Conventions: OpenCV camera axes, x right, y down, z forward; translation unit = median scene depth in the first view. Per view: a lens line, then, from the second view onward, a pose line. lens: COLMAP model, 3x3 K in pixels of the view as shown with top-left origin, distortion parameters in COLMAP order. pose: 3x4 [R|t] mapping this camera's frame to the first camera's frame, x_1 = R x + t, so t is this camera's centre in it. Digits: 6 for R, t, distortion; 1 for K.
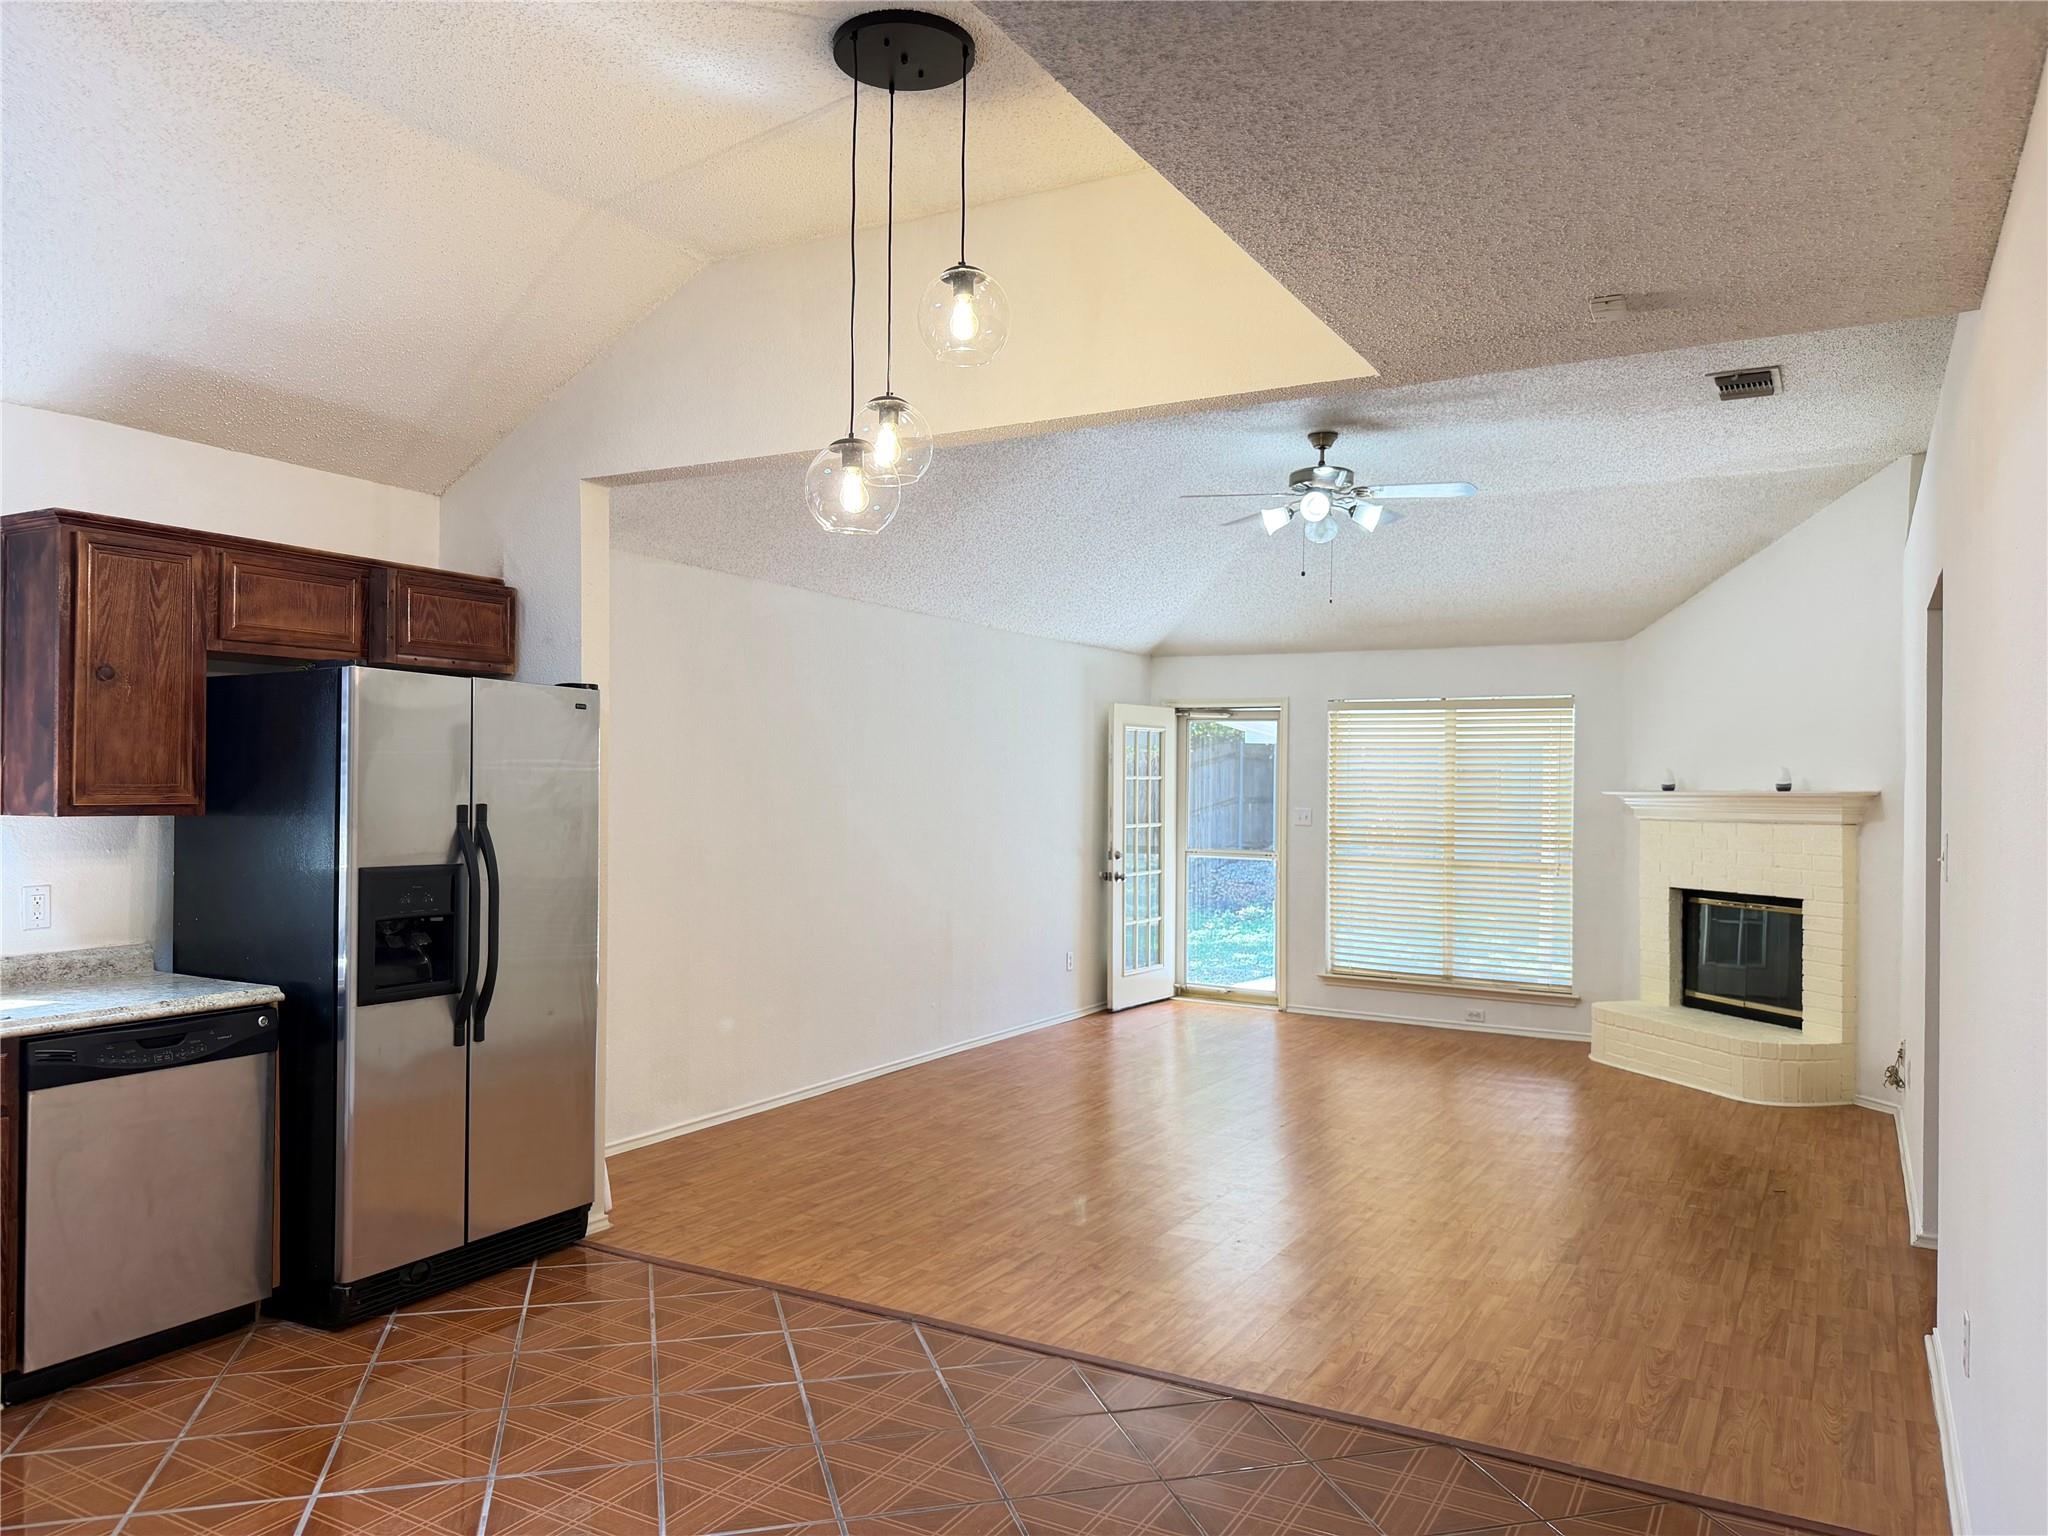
lens RADIAL K [[1440.4, 0, 1009.7], [0, 1440.4, 776.8], [0, 0, 1]] dist [0.026165, -0.049388]
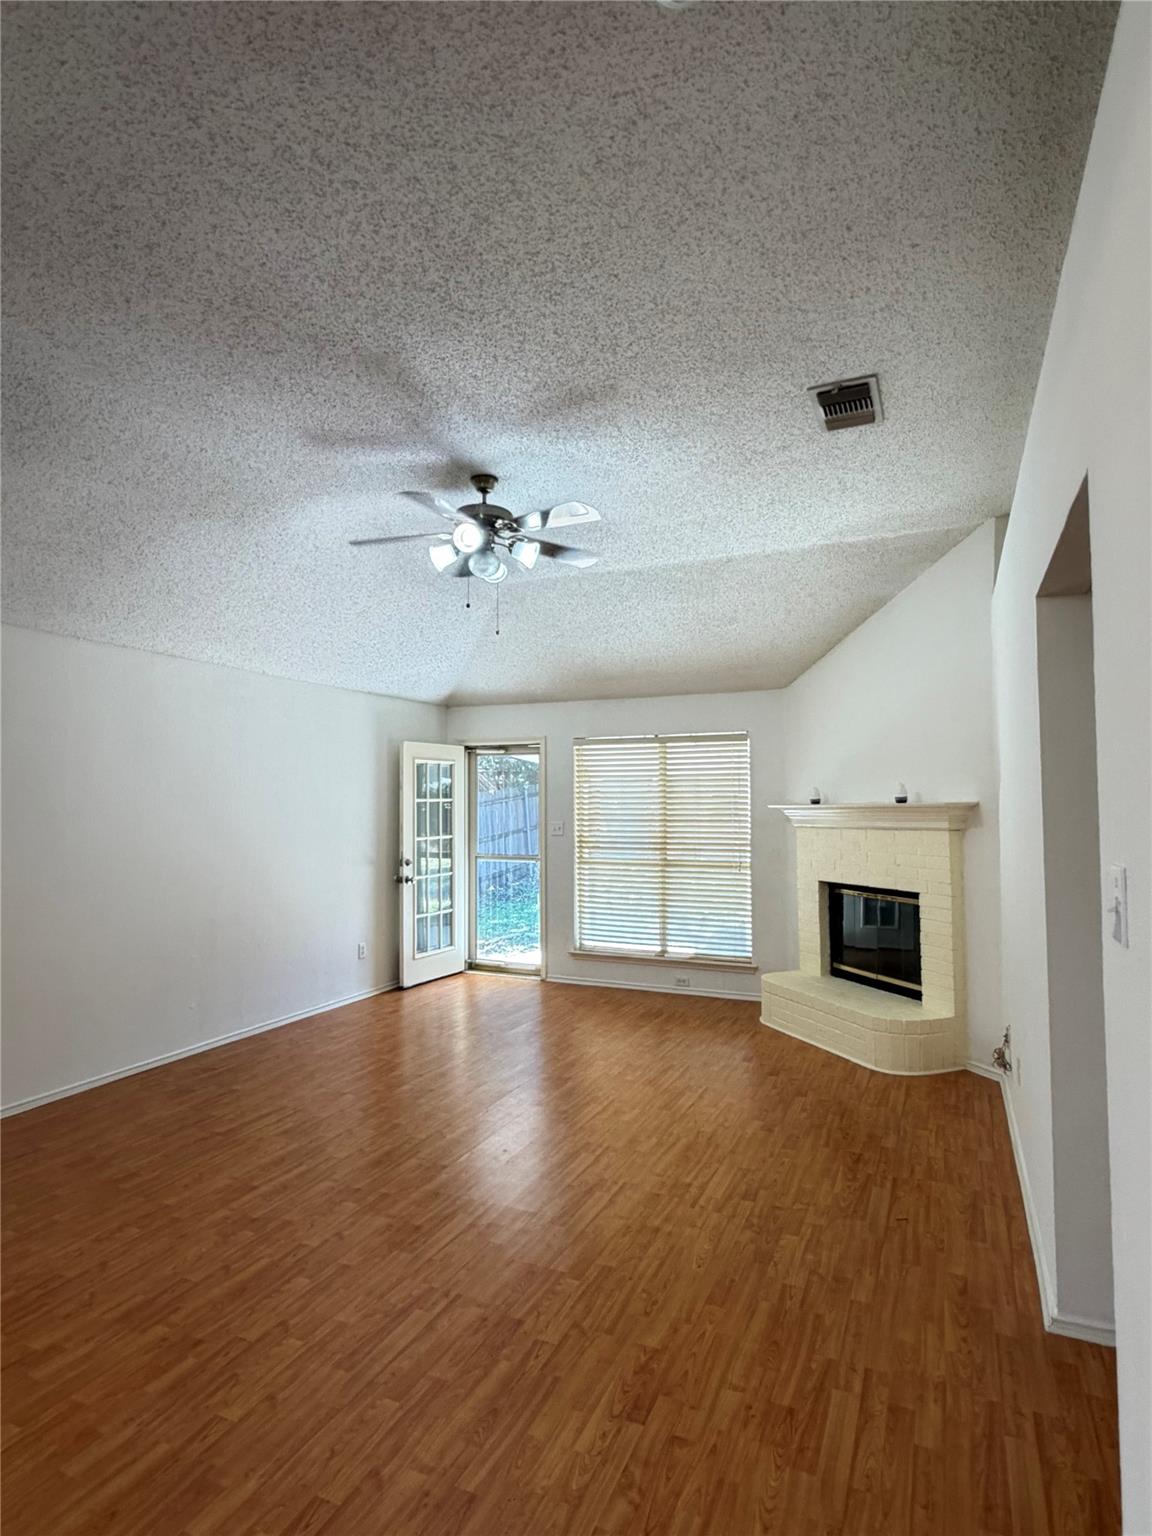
lens RADIAL K [[826.3, 0, 598.1], [0, 826.3, 760.6], [0, 0, 1]] dist [0.002579, -0.000677]
pose [[0.992446, -0.009315, 0.122330, 0.247795], [0.015276, 0.998736, -0.047879, 0.004779], [-0.121729, 0.049386, 0.991334, 0.427432]]
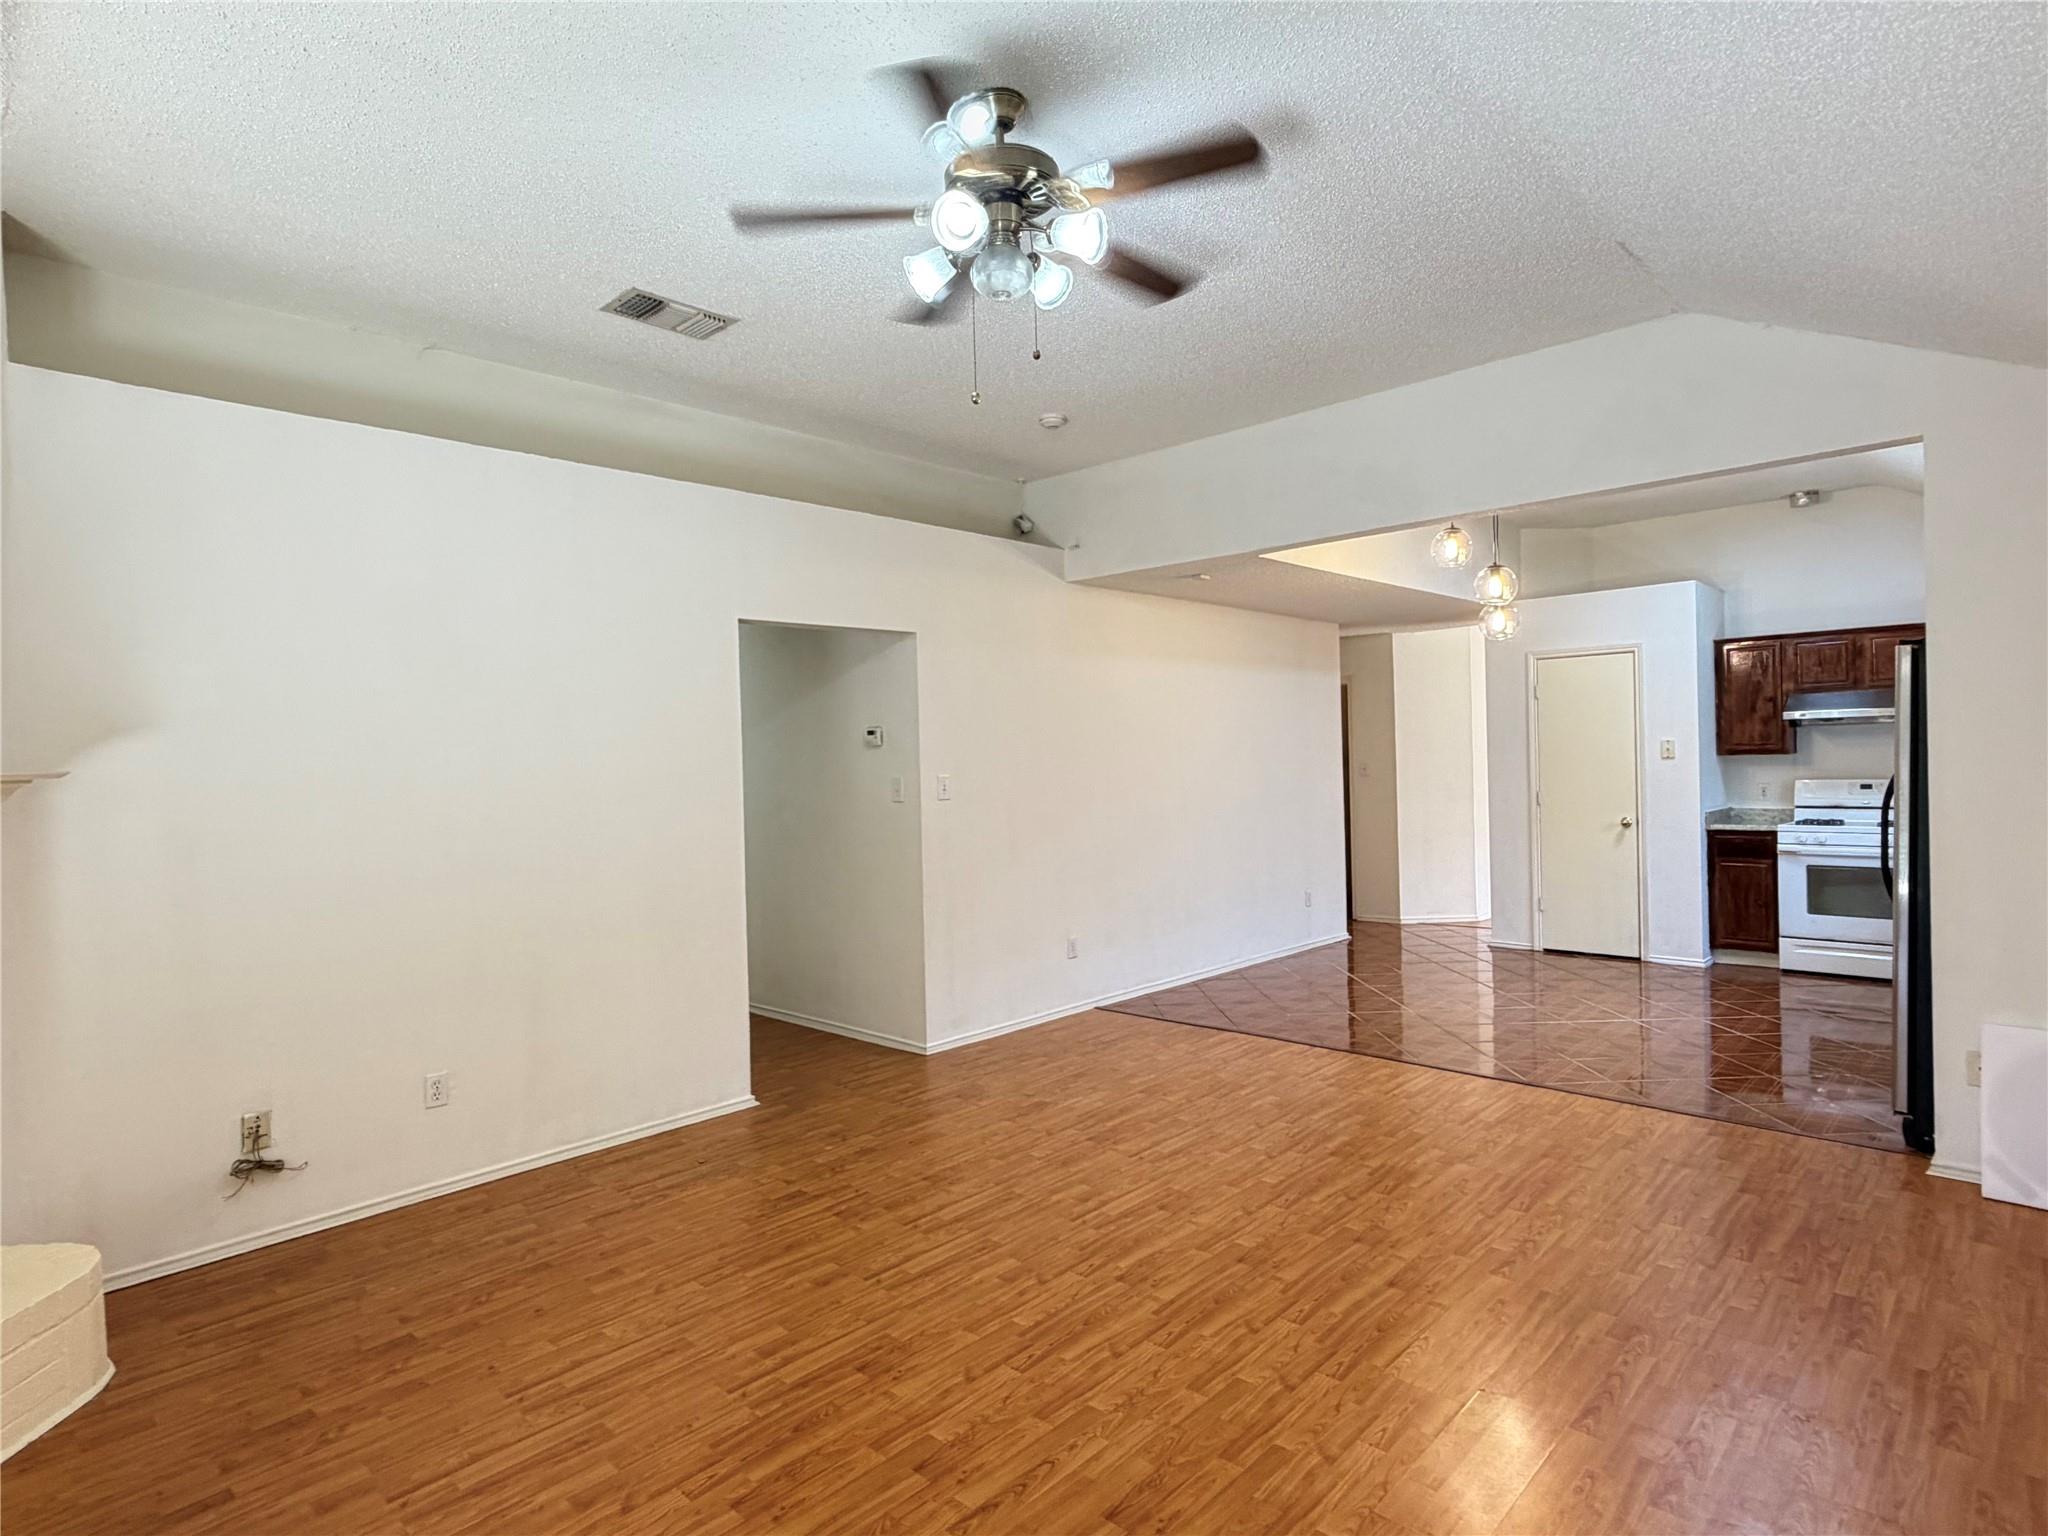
lens RADIAL K [[1101.7, 0, 1033.0], [0, 1101.7, 768.6], [0, 0, 1]] dist [0.002579, -0.000677]
pose [[-0.974090, 0.010565, 0.225913, 0.126910], [0.012578, 0.999893, 0.007472, 0.014718], [-0.225810, 0.010120, -0.974119, 1.566037]]
